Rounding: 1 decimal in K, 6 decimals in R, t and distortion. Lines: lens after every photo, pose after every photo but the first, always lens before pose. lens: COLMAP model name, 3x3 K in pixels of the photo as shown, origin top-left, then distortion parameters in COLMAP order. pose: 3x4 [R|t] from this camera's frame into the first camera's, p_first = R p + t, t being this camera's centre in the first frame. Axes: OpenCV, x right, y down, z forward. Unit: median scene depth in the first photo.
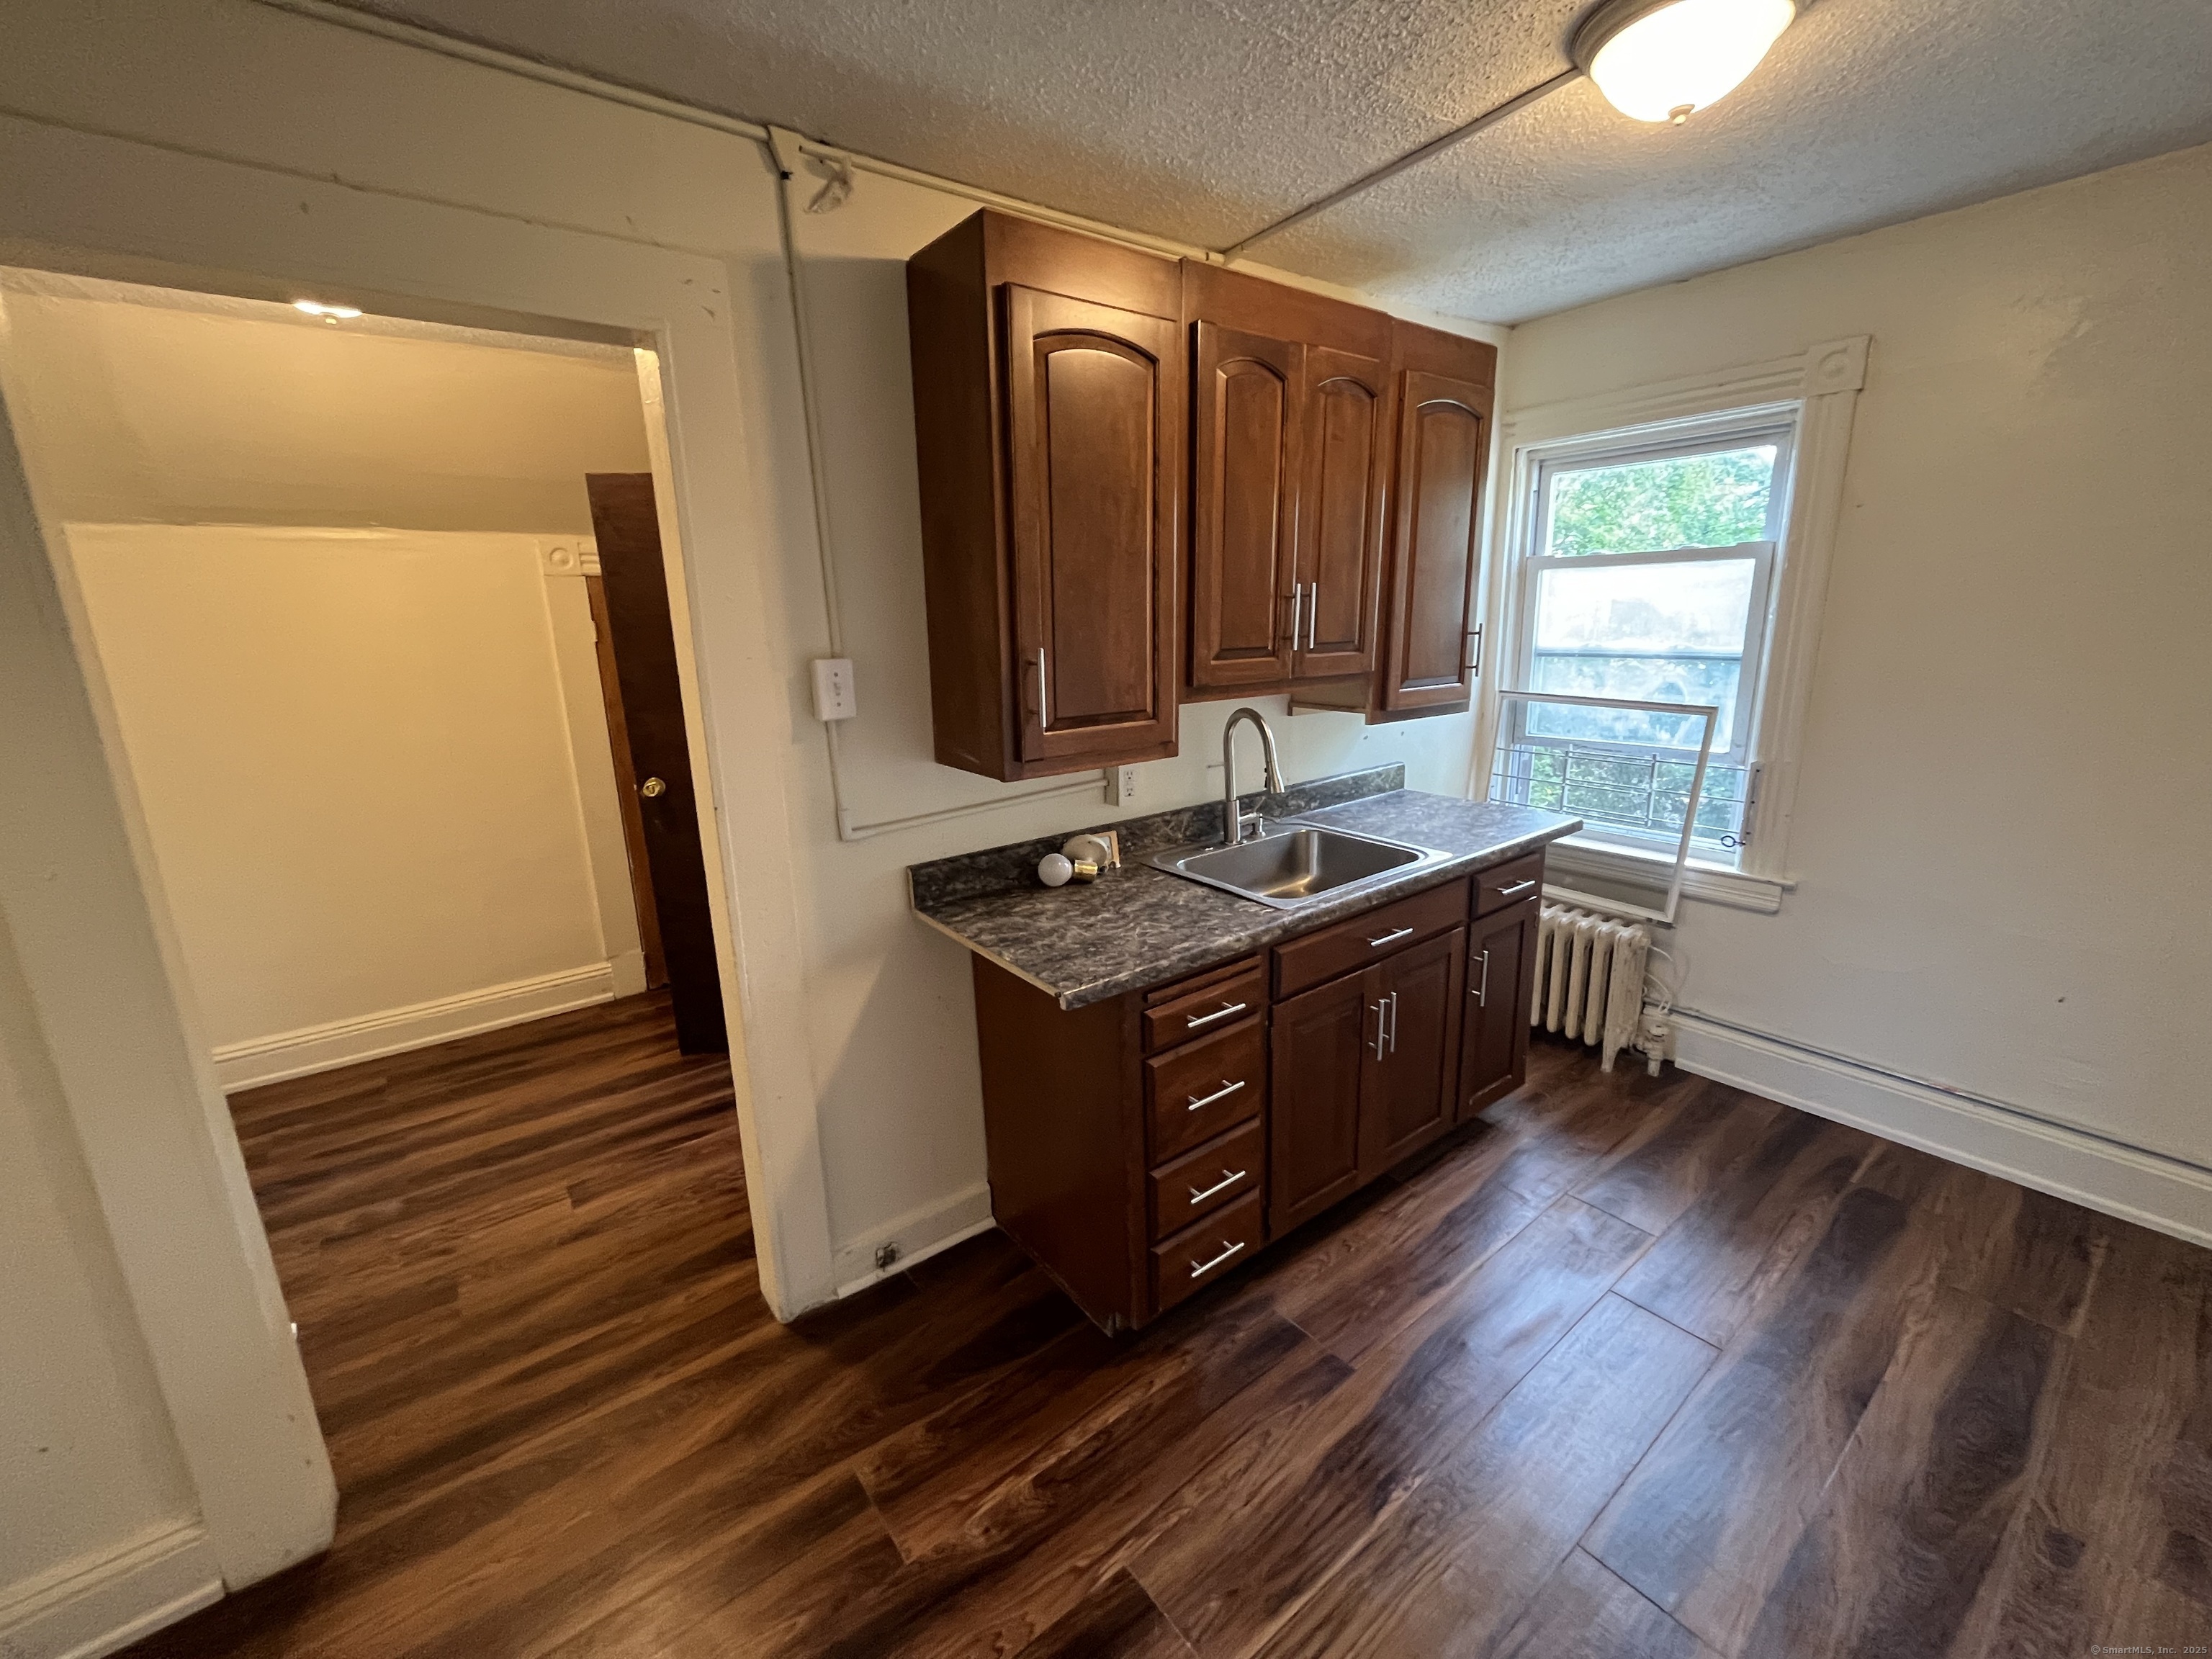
lens RADIAL K [[903.2, 0, 1096.2], [0, 903.2, 828.3], [0, 0, 1]] dist [-0.003534, -0.000684]
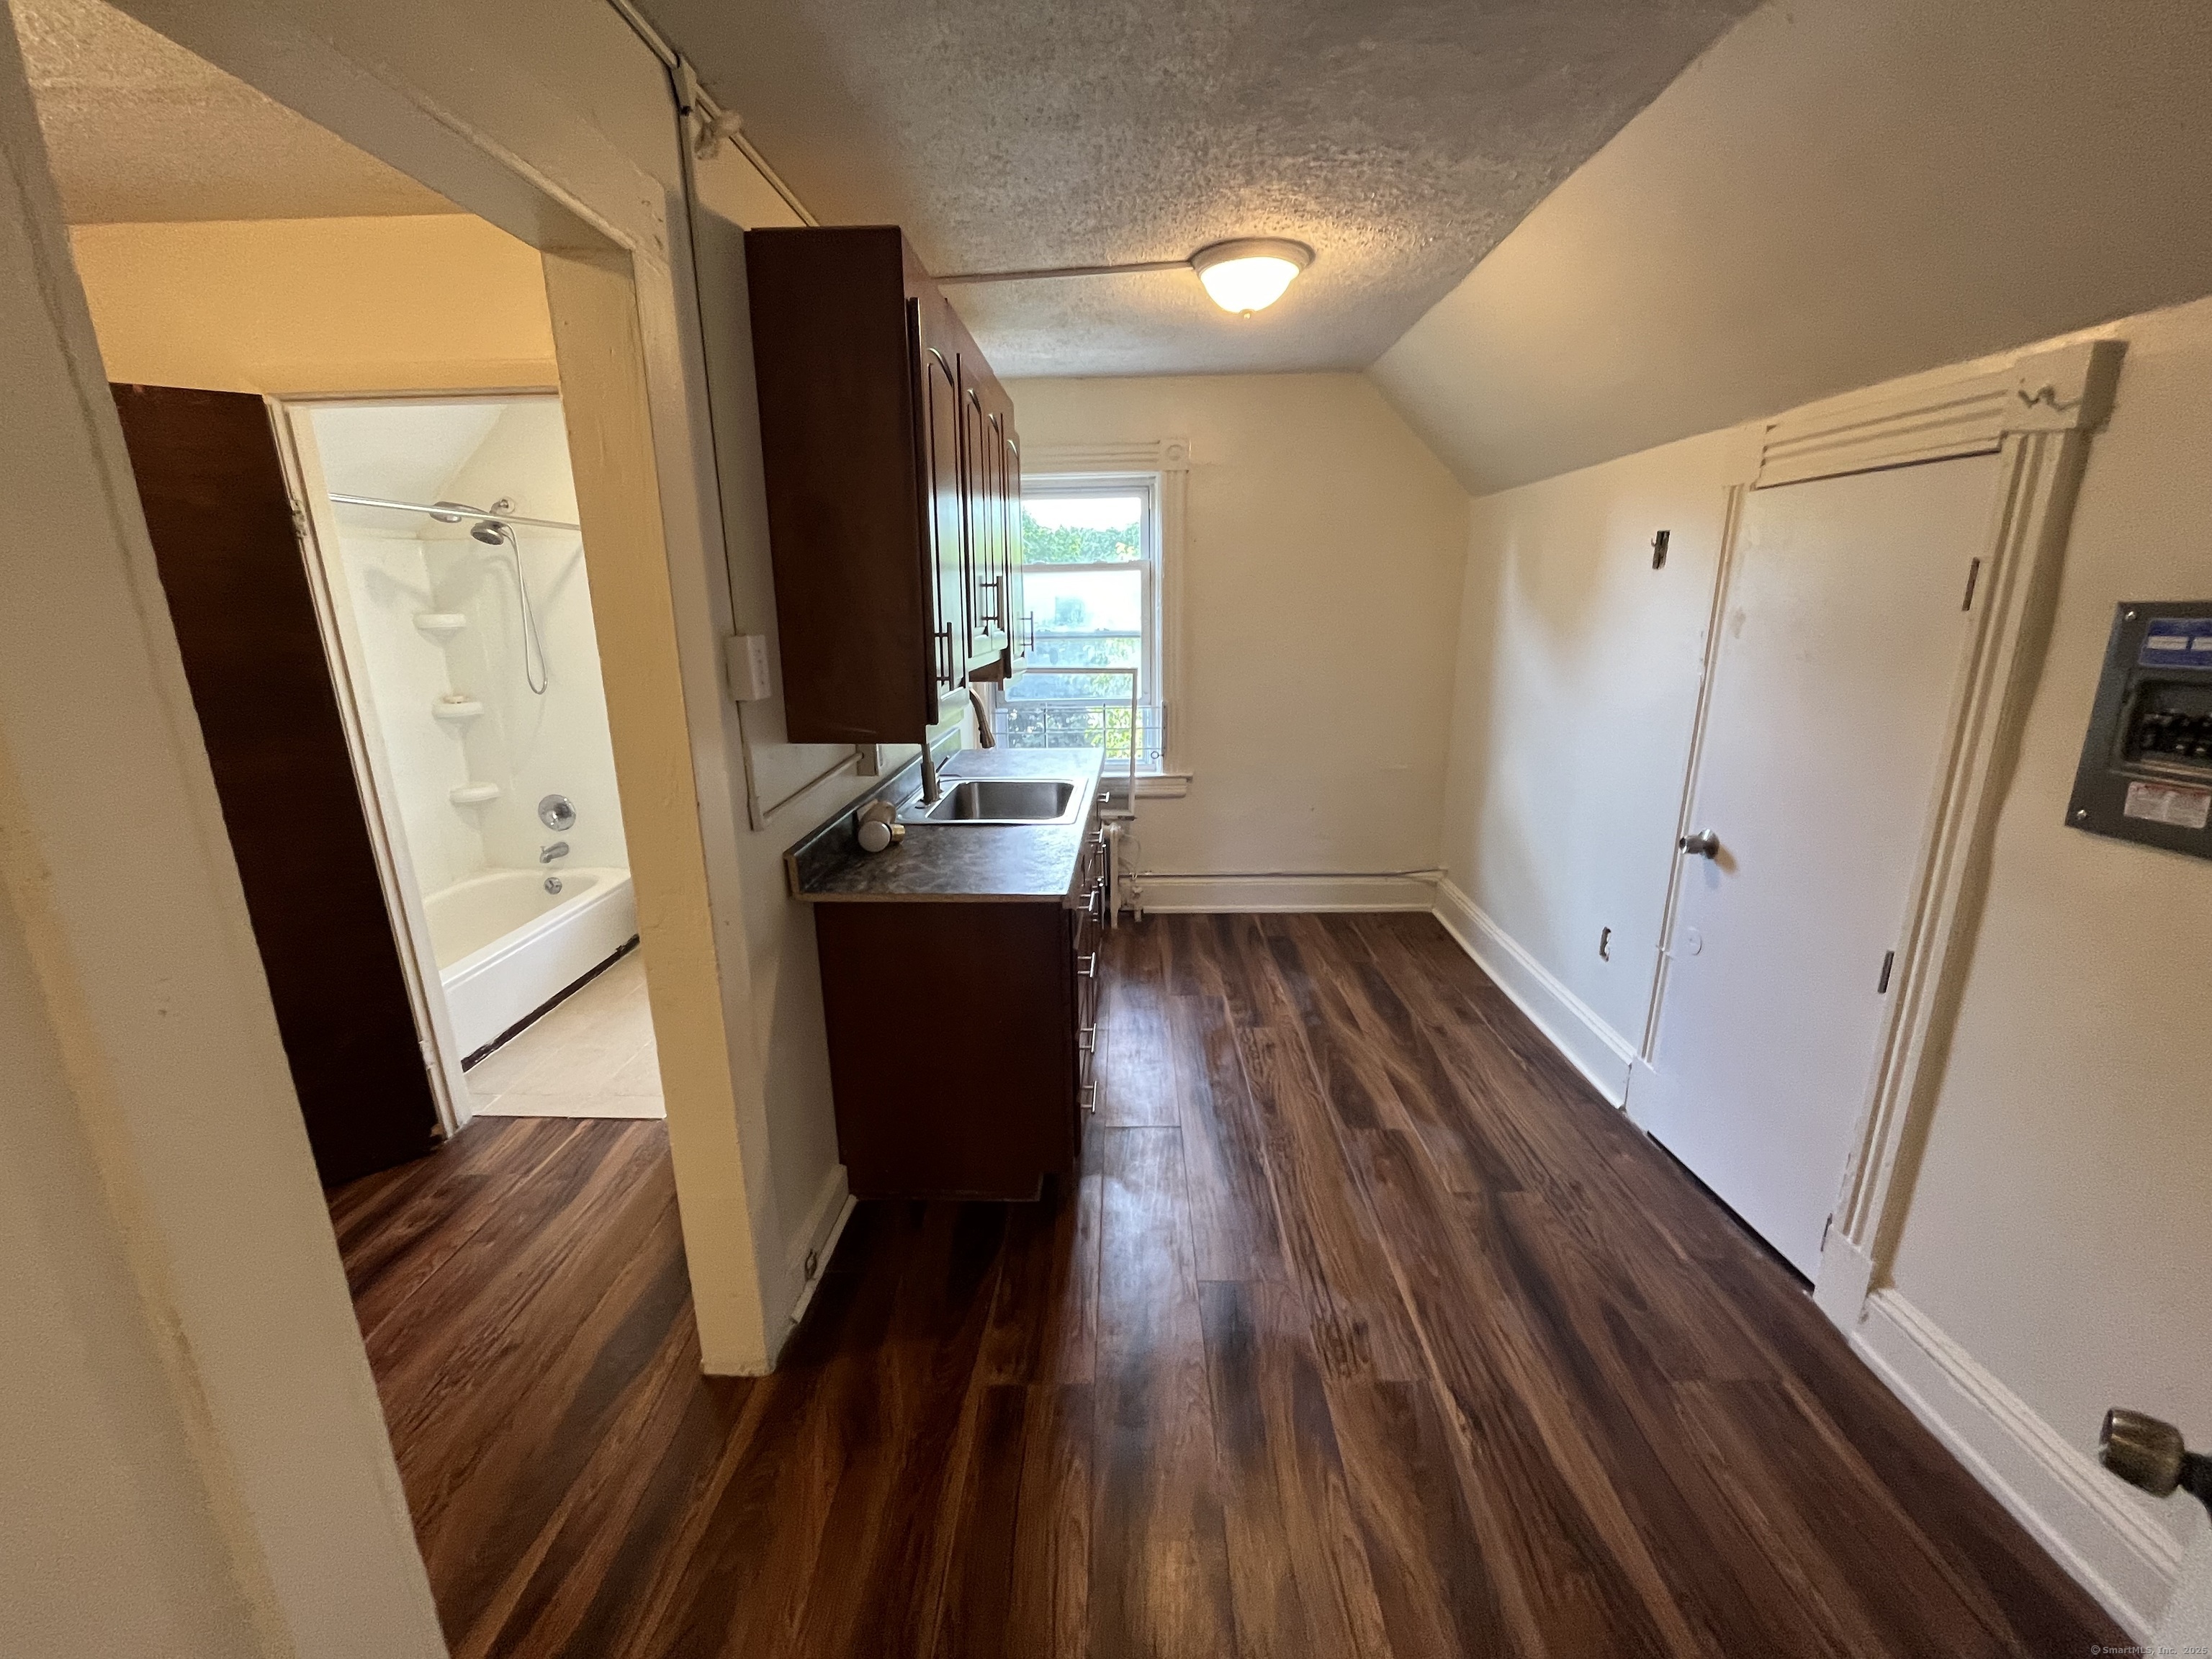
lens RADIAL K [[903.2, 0, 1102.0], [0, 903.2, 829.2], [0, 0, 1]] dist [-0.003534, -0.000684]
pose [[0.629669, -0.176295, 0.756596, -0.675020], [0.182466, 0.980228, 0.076548, 0.005012], [-0.755131, 0.089853, 0.649387, 0.104015]]
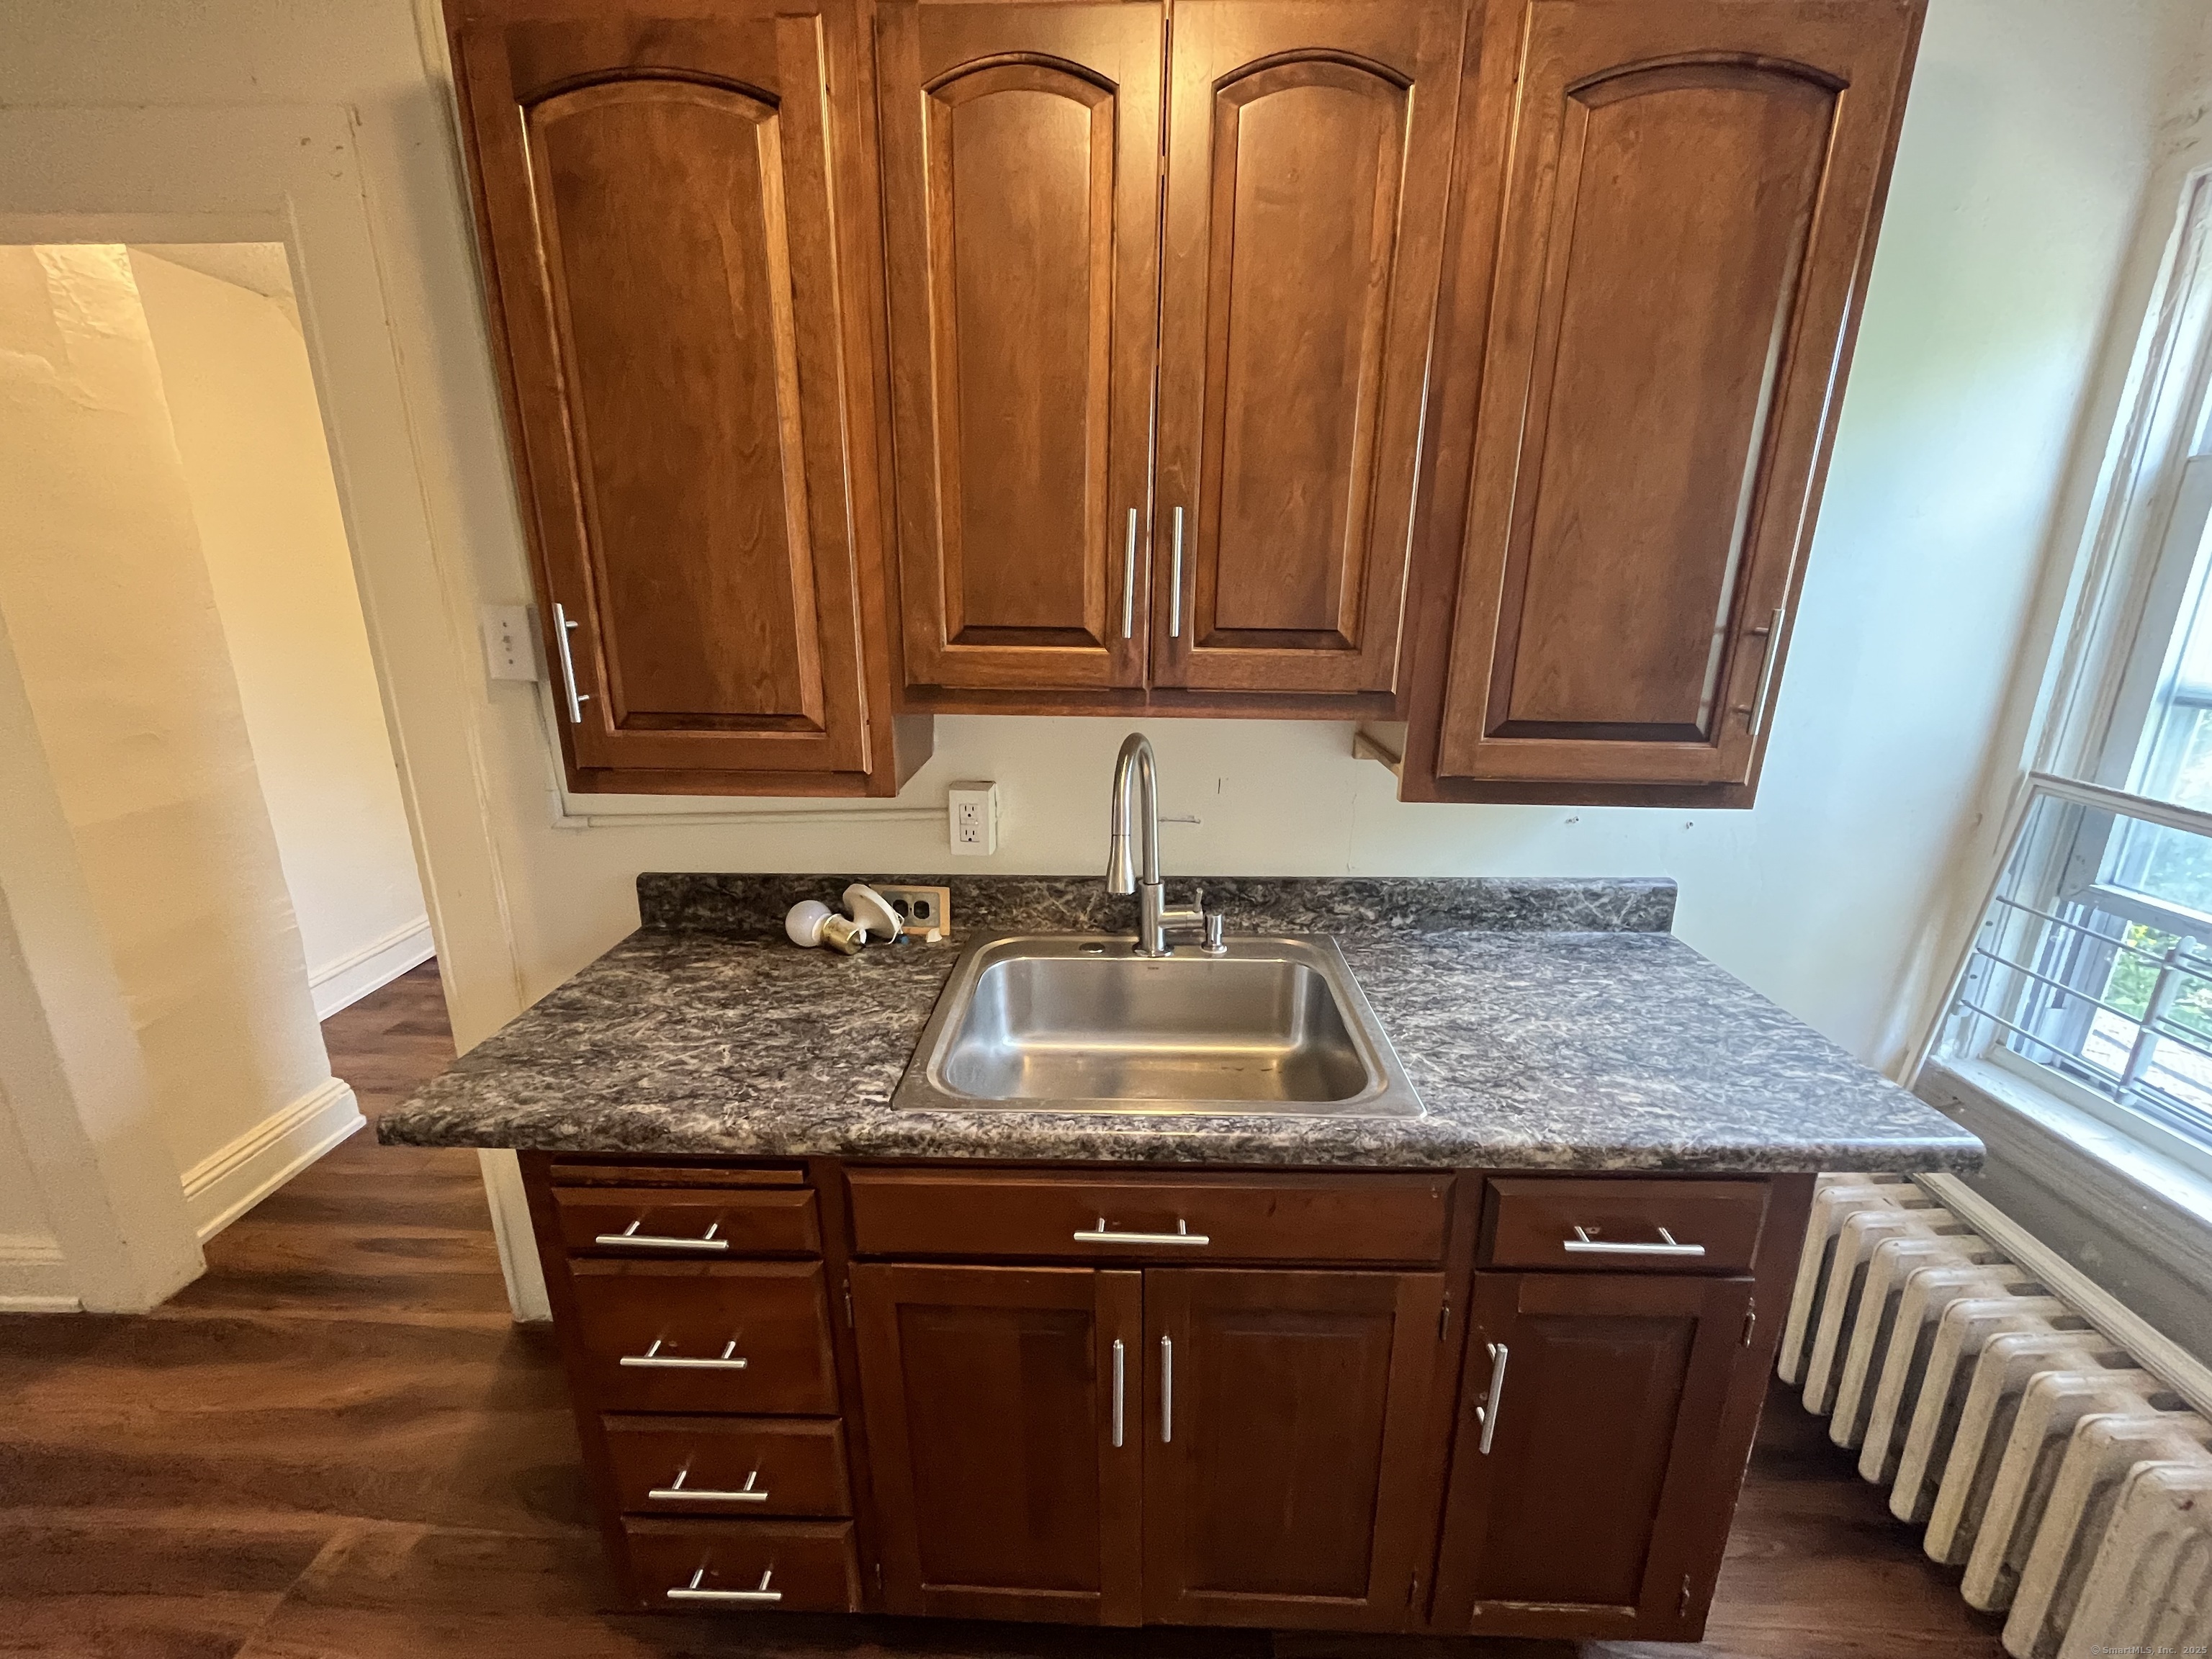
lens RADIAL K [[903.2, 0, 1107.5], [0, 903.2, 828.1], [0, 0, 1]] dist [-0.003534, -0.000684]
pose [[0.778729, 0.197755, -0.595377, 0.538444], [-0.171502, 0.979974, 0.101182, -0.137788], [0.603464, 0.023315, 0.797049, 0.569246]]
